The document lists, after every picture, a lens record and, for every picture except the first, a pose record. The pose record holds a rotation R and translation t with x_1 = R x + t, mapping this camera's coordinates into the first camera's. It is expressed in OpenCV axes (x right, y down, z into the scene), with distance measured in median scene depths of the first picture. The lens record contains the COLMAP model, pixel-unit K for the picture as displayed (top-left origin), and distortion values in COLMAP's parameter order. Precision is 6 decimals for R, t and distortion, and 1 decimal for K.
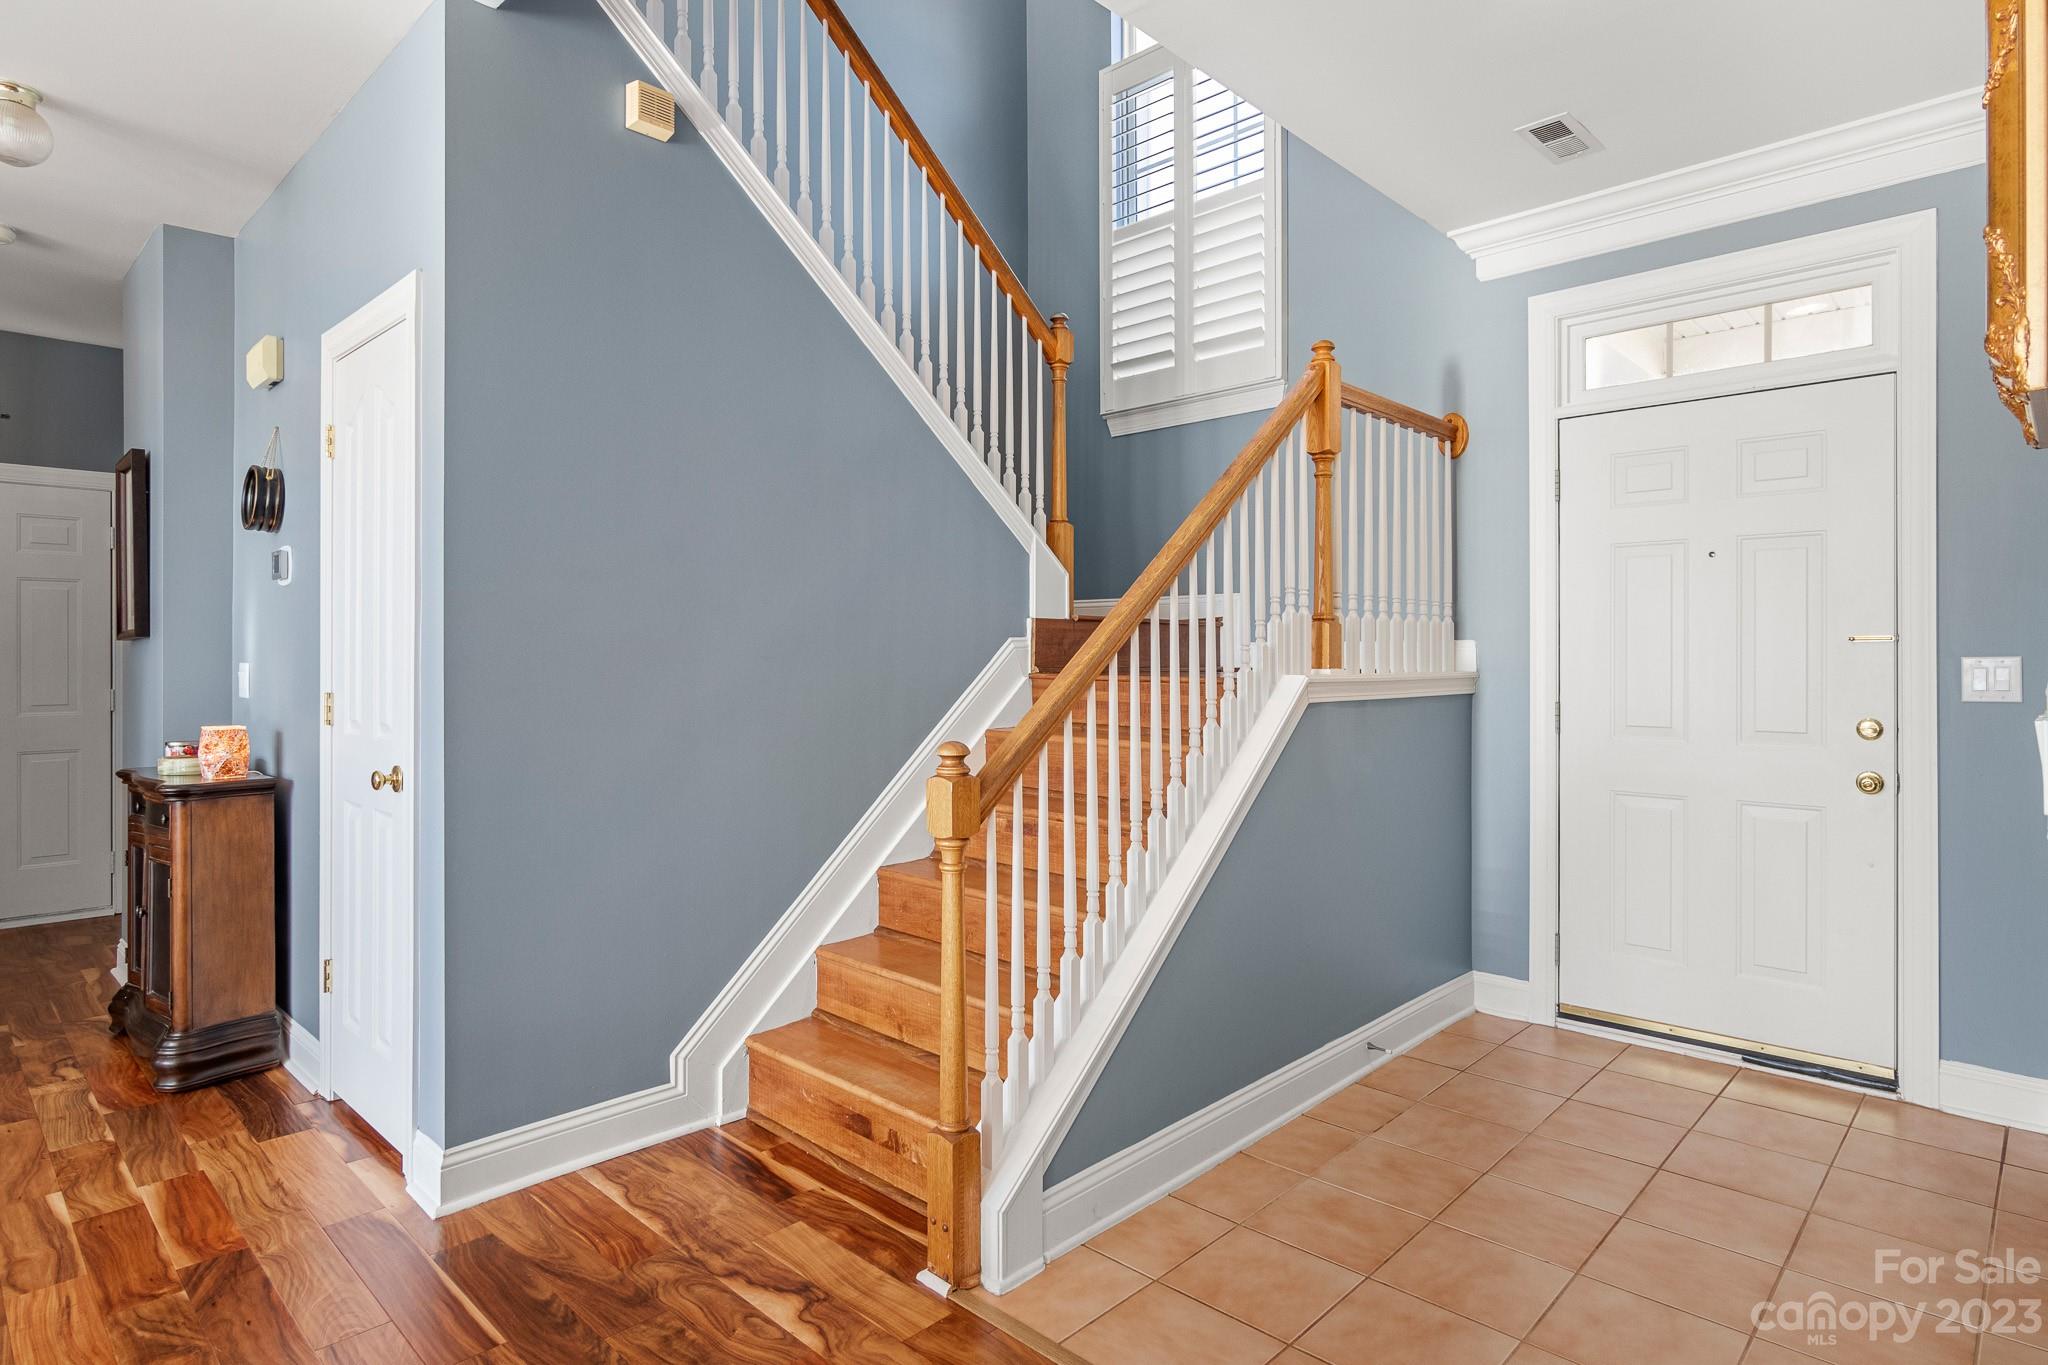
lens RADIAL K [[1093.8, 0, 1025.0], [0, 1093.8, 655.8], [0, 0, 1]] dist [-0.003150, 0.000167]
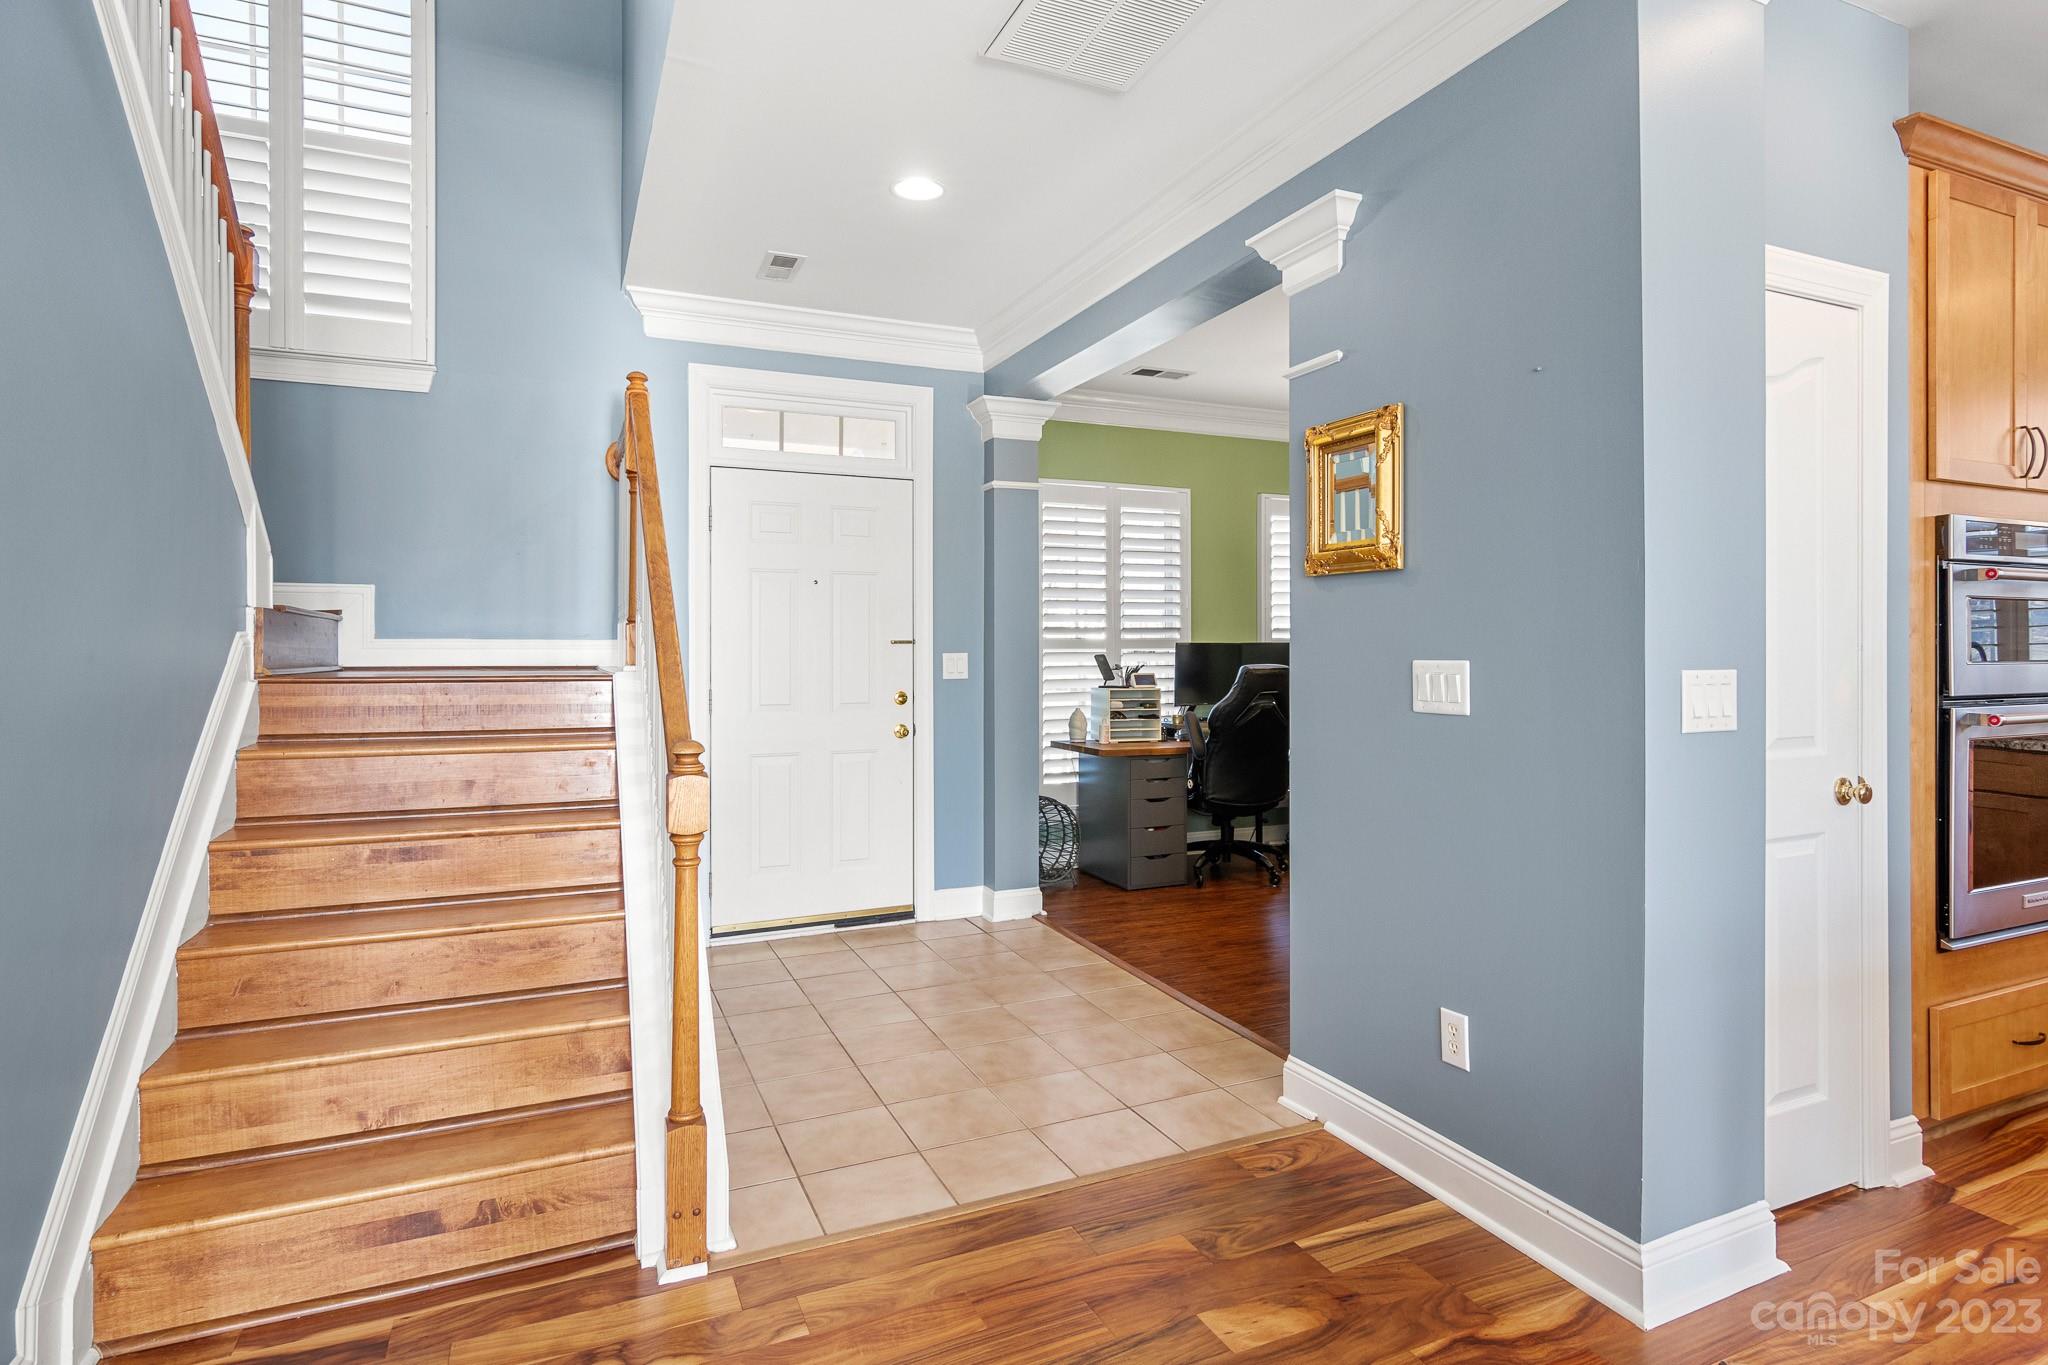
lens RADIAL K [[1070.1, 0, 1011.5], [0, 1070.1, 655.9], [0, 0, 1]] dist [0.001451, 0.001067]
pose [[0.386380, -0.005266, 0.922325, -0.639327], [-0.000224, 0.999983, 0.005803, -0.005314], [-0.922340, -0.002449, 0.386372, 0.242700]]
